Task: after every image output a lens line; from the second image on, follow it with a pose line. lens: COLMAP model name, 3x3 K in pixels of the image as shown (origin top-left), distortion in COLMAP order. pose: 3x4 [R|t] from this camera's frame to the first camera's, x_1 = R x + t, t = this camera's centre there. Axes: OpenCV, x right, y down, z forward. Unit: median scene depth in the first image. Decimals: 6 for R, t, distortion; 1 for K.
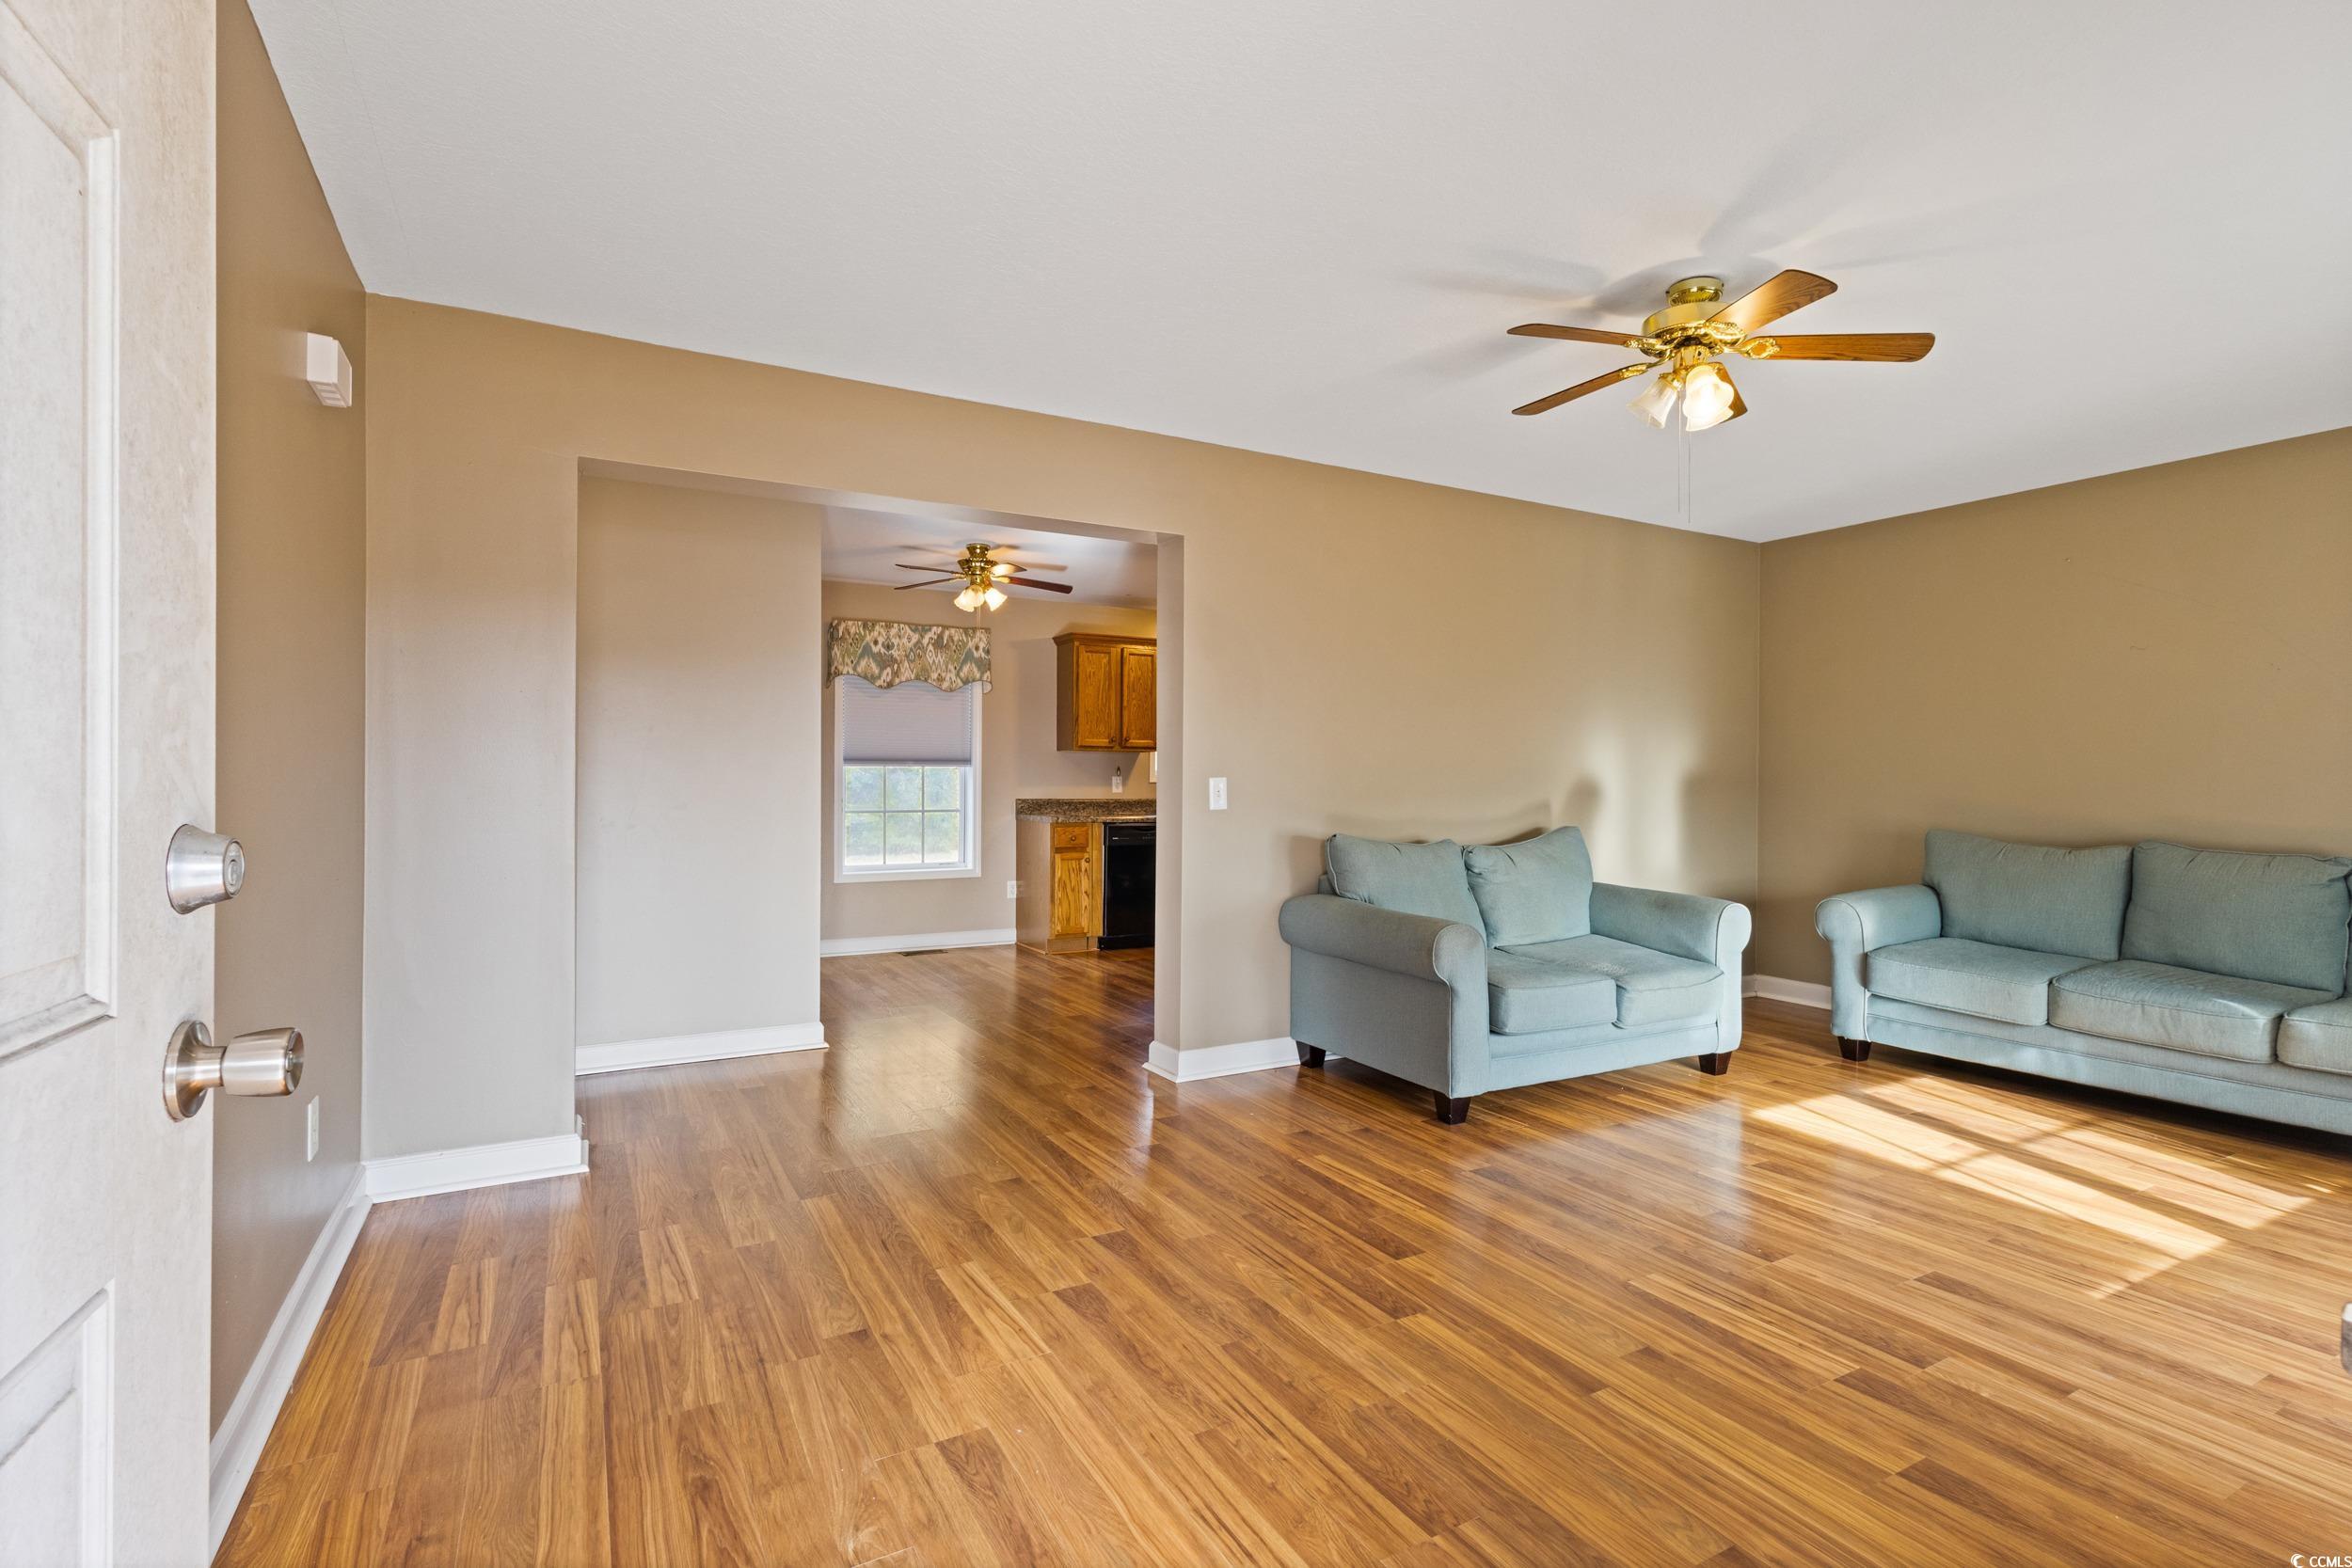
lens RADIAL K [[1088.3, 0, 1167.9], [0, 1088.3, 779.6], [0, 0, 1]] dist [0.002777, 0.001343]
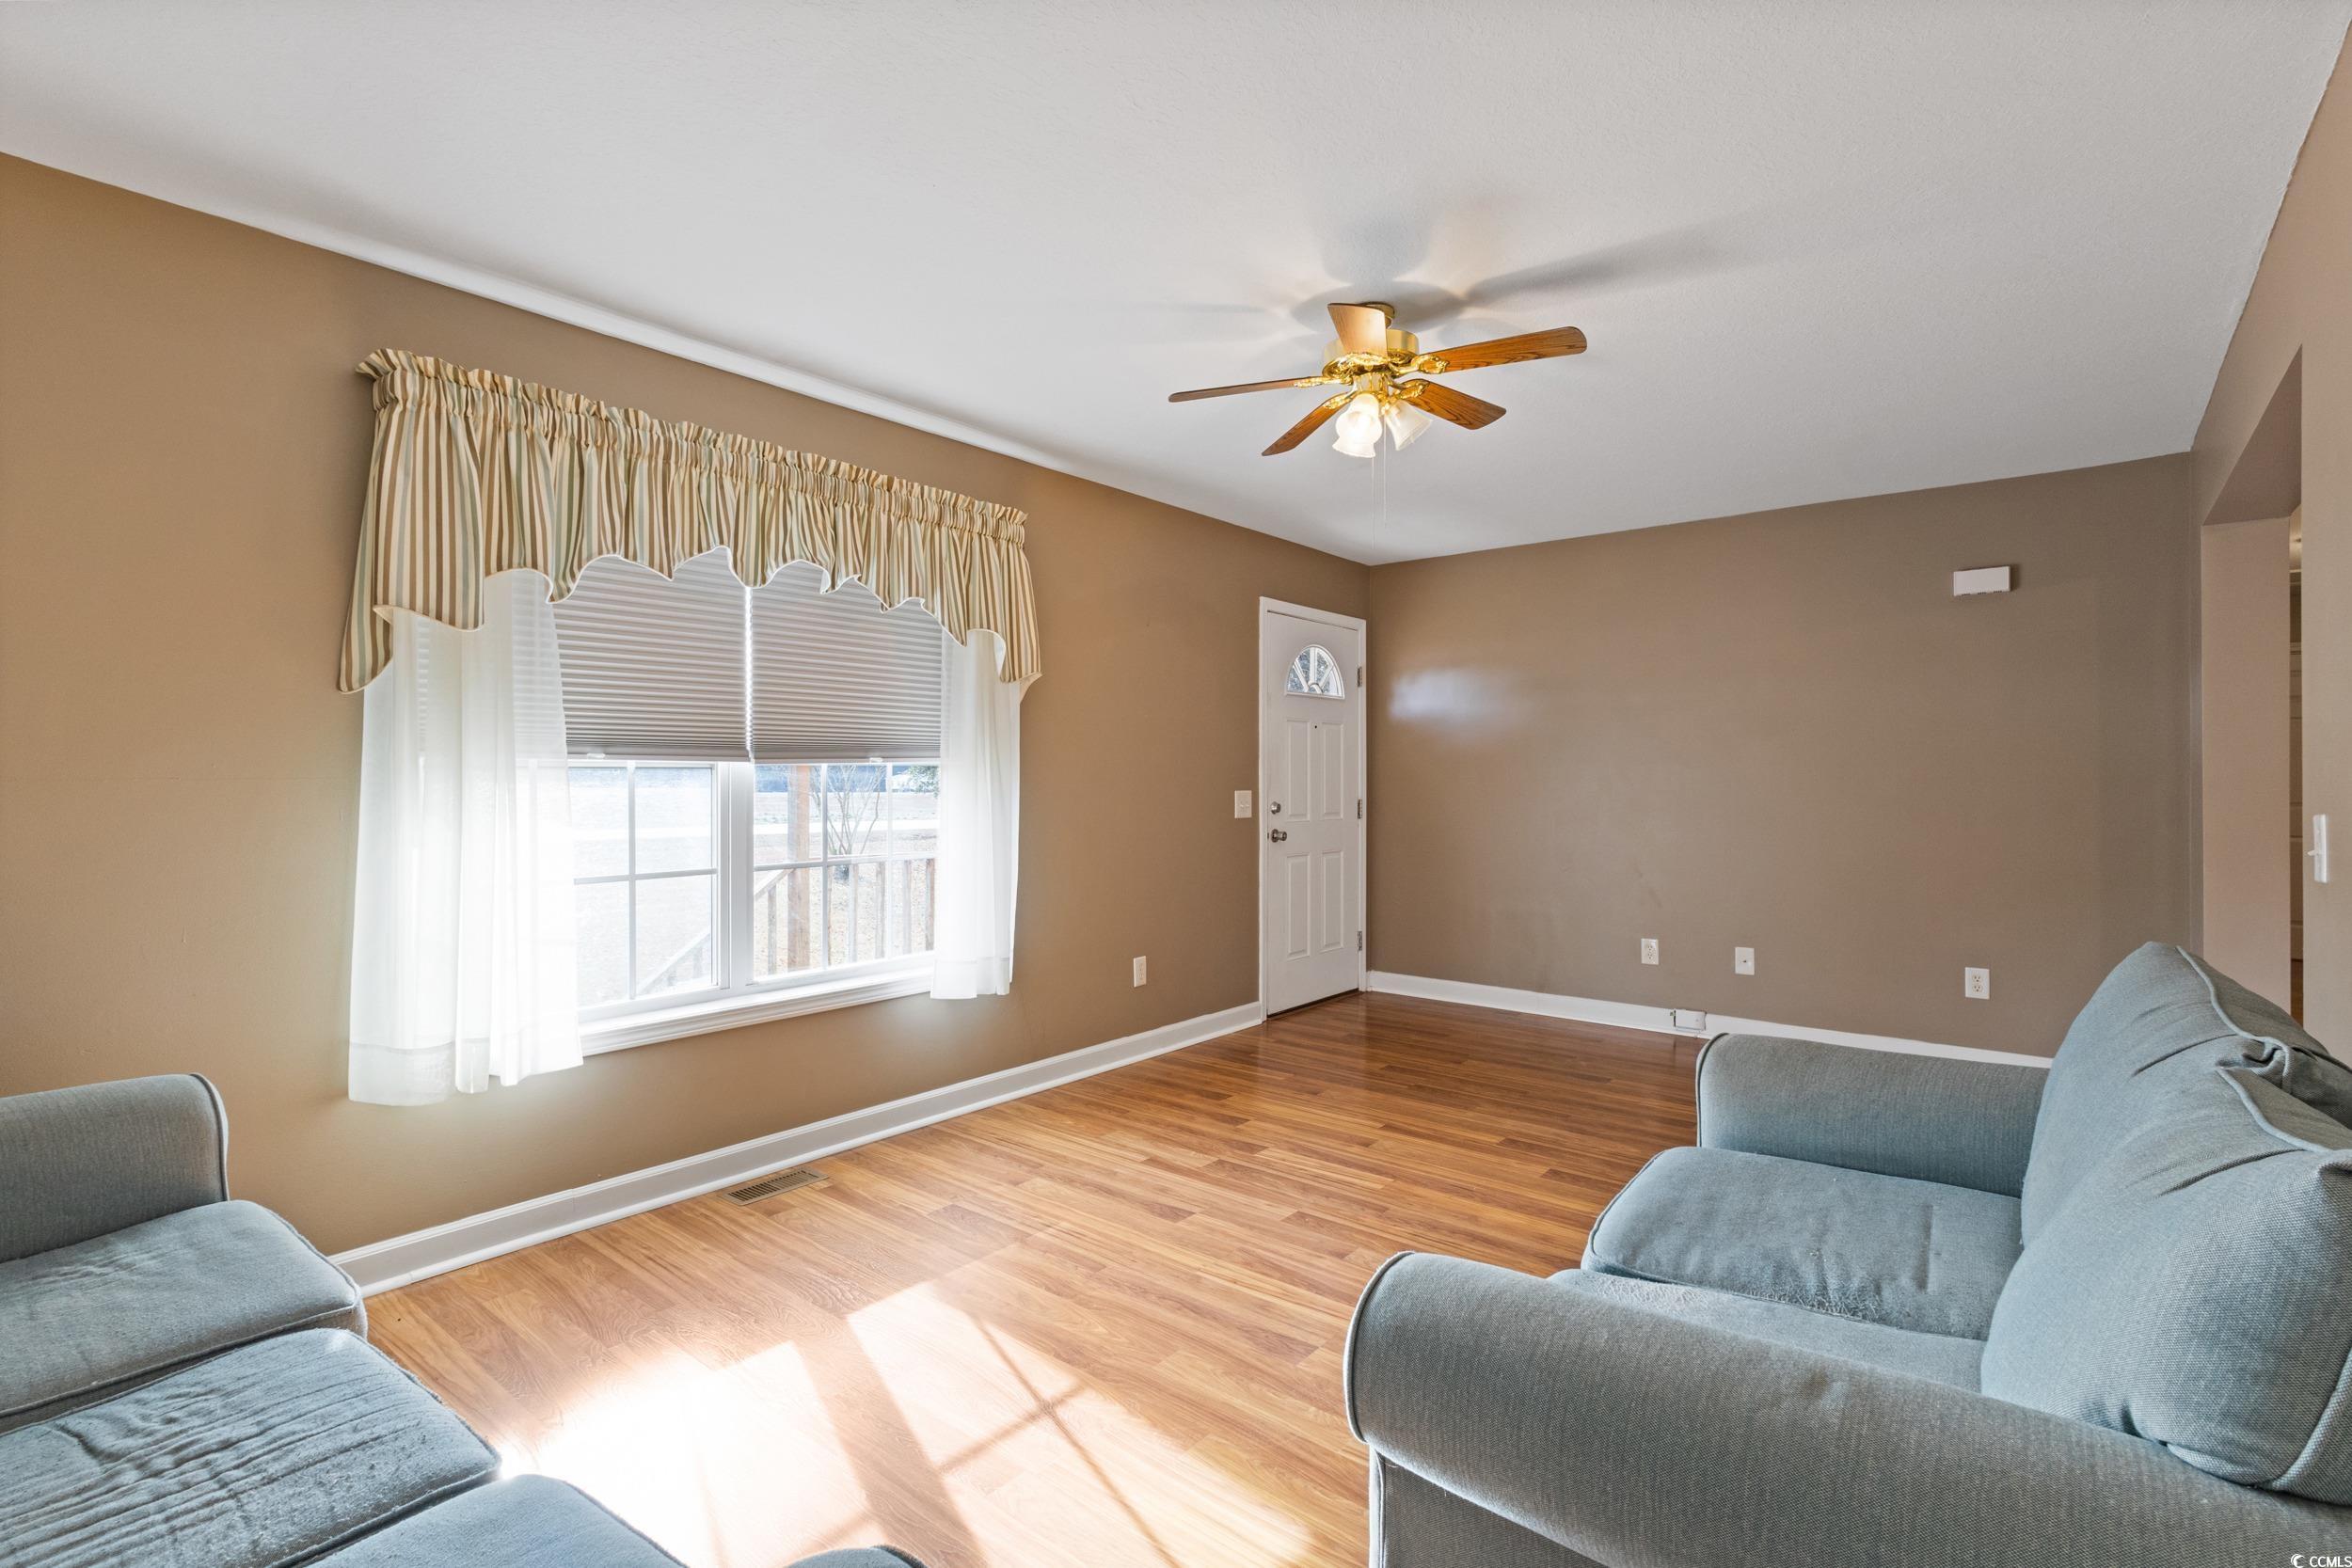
lens RADIAL K [[1072.6, 0, 1163.0], [0, 1072.6, 778.7], [0, 0, 1]] dist [0.000045, 0.000820]
pose [[-0.933826, -0.009998, -0.357587, 0.881178], [-0.008365, 0.999946, -0.006113, -0.015886], [0.357629, -0.002717, -0.933860, 1.613668]]
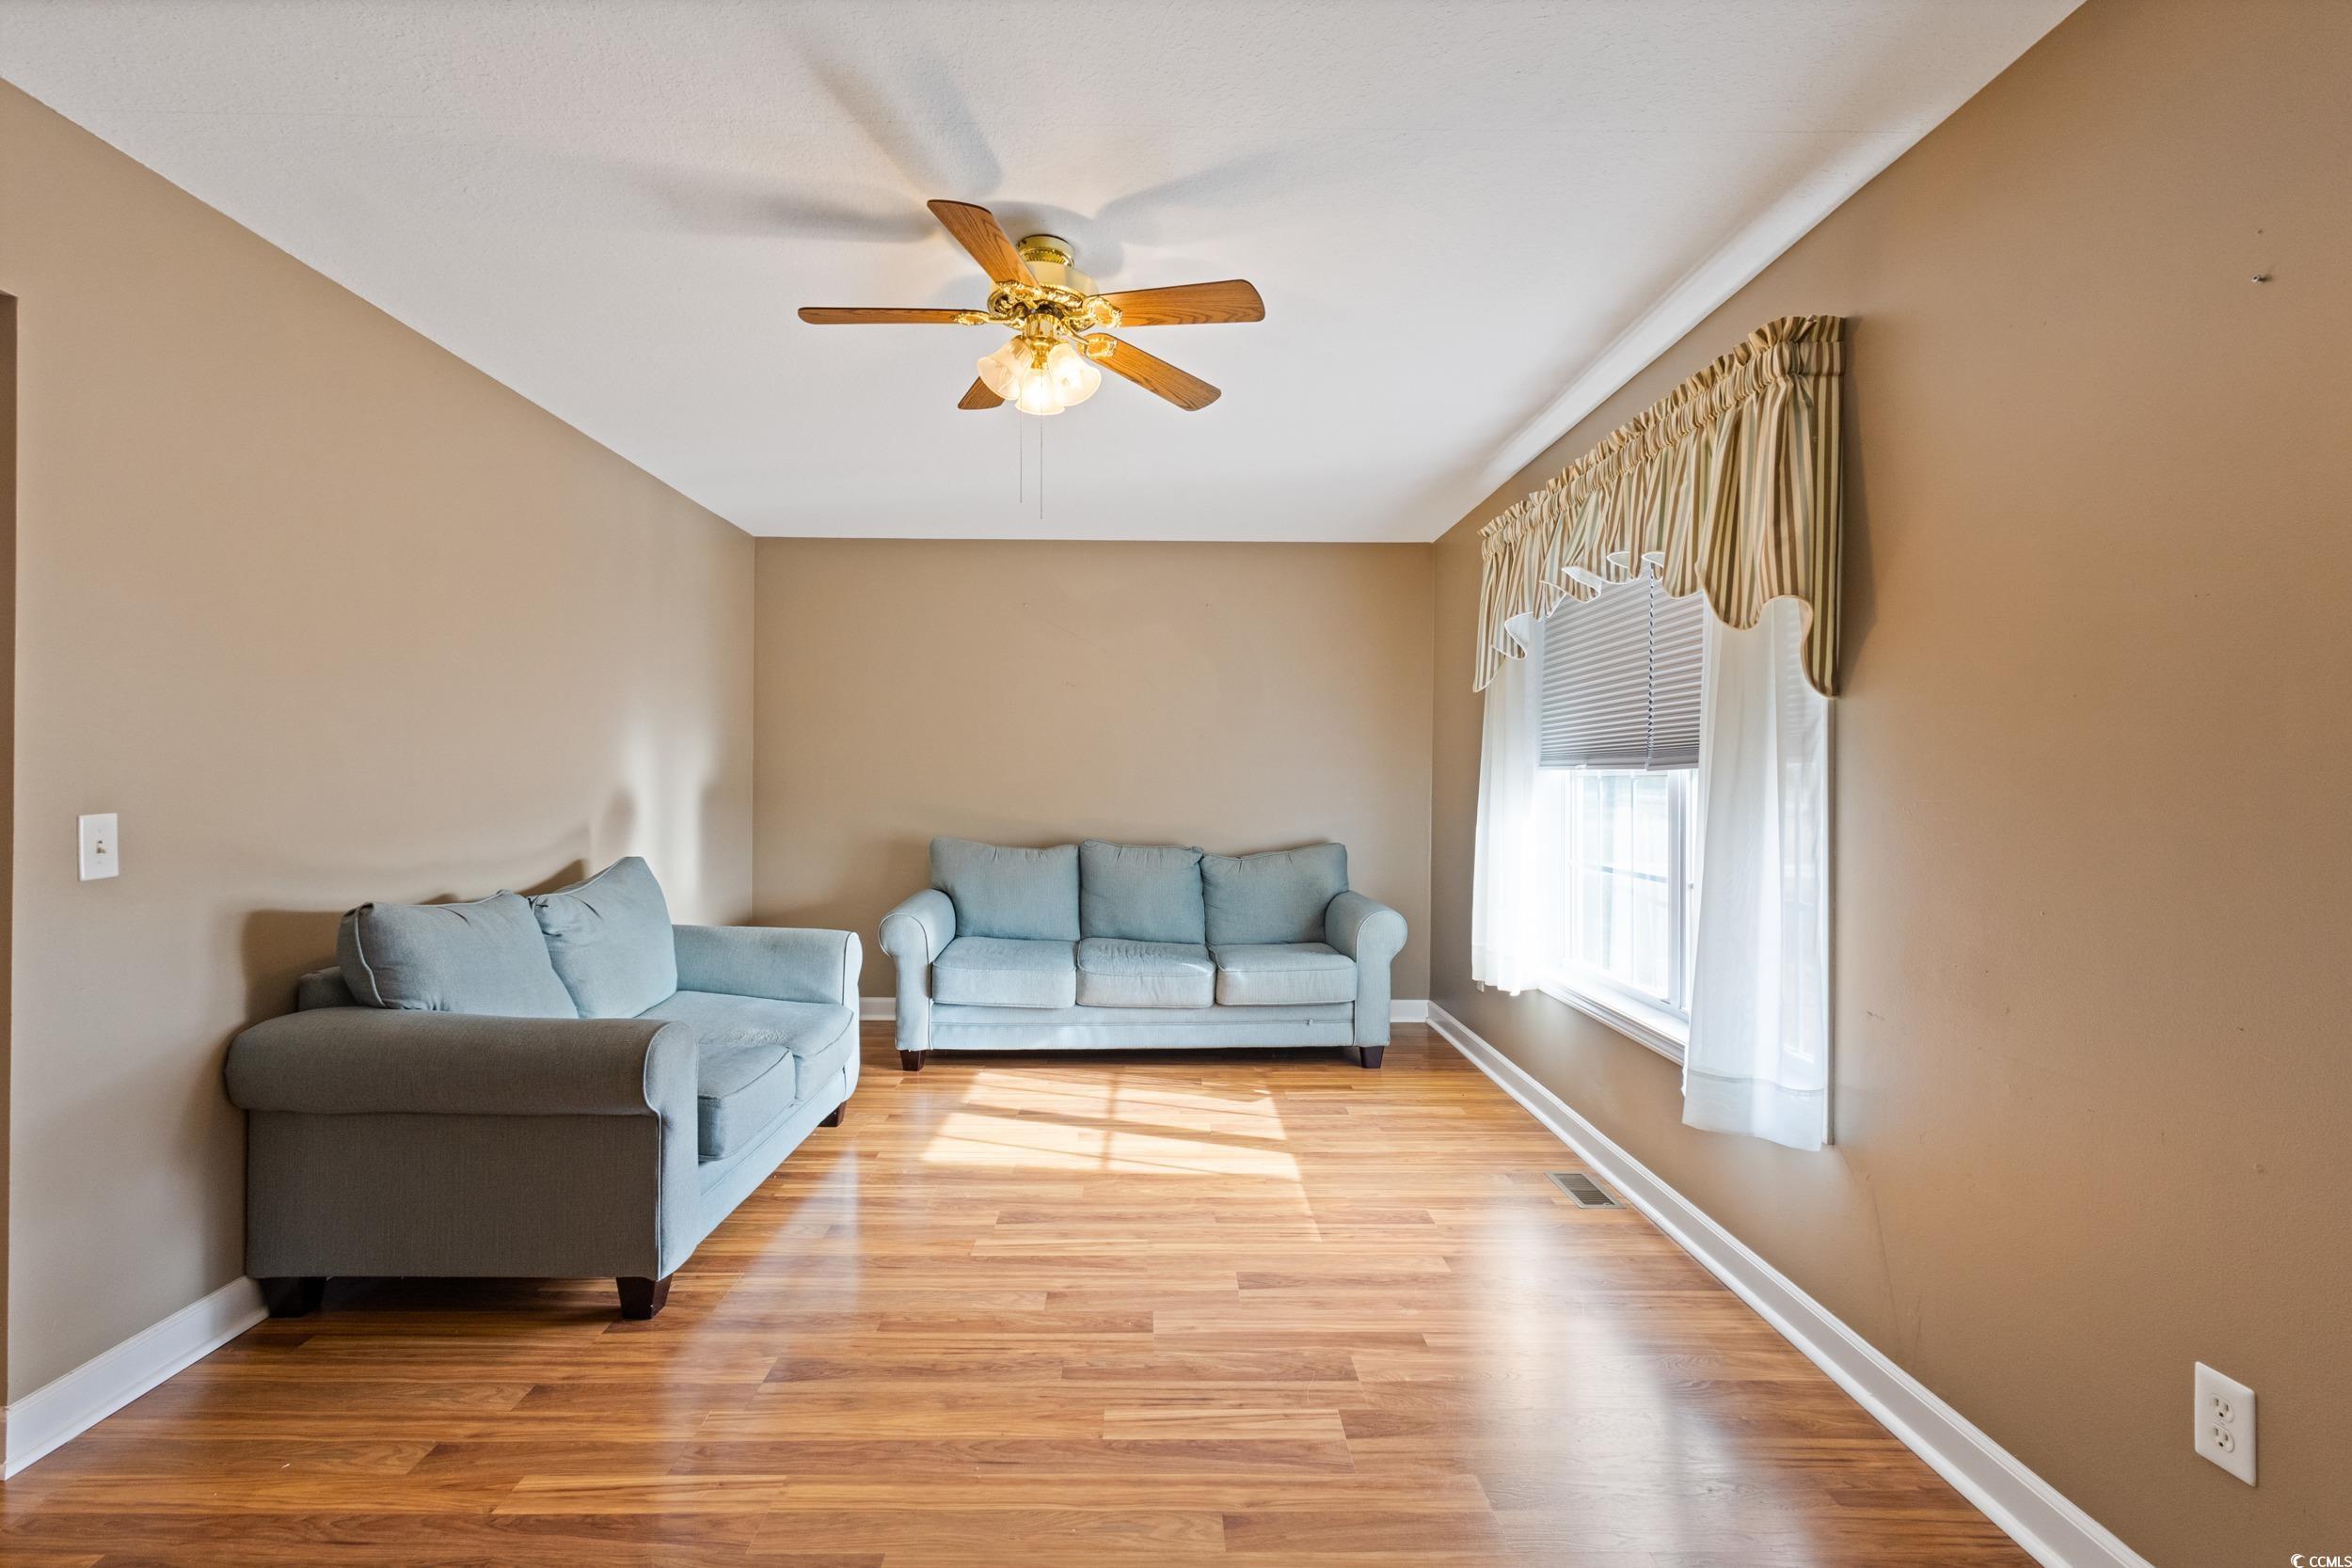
lens RADIAL K [[1088.3, 0, 1167.9], [0, 1088.3, 779.6], [0, 0, 1]] dist [0.002777, 0.001343]
pose [[0.472680, -0.005341, 0.881218, -0.207242], [-0.004237, 0.999956, 0.008333, -0.031315], [-0.881224, -0.007673, 0.472637, 0.435070]]
